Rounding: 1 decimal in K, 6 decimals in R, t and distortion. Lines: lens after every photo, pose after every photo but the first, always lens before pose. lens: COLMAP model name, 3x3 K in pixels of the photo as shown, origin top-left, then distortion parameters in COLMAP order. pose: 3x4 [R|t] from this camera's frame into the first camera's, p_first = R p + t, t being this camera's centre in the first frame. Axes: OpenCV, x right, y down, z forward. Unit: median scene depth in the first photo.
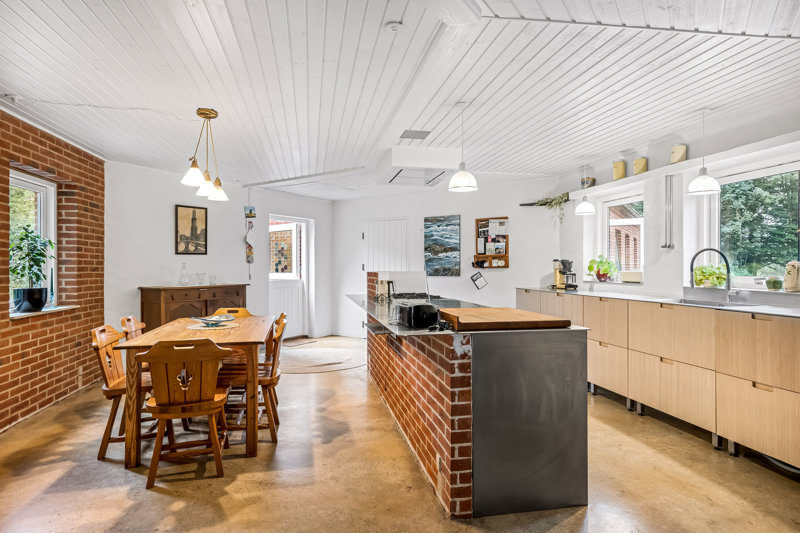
lens RADIAL K [[443.2, 0, 400.0], [0, 443.2, 266.5], [0, 0, 1]] dist [0.002248, 0.000648]
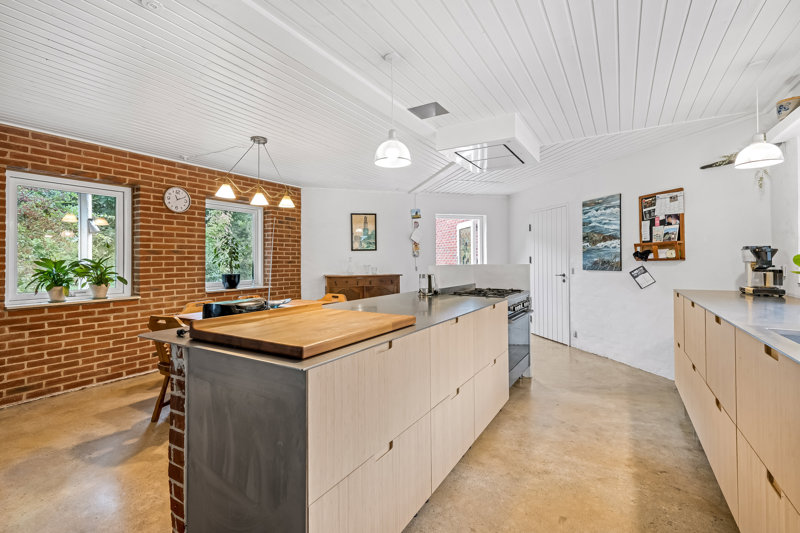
lens RADIAL K [[363.3, 0, 400.1], [0, 363.3, 258.7], [0, 0, 1]] dist [0.012097, 0.000049]
pose [[0.738183, -0.005479, -0.674578, 0.302698], [0.004472, 0.999985, -0.003229, 0.000514], [0.674586, -0.000634, 0.738196, 0.267409]]
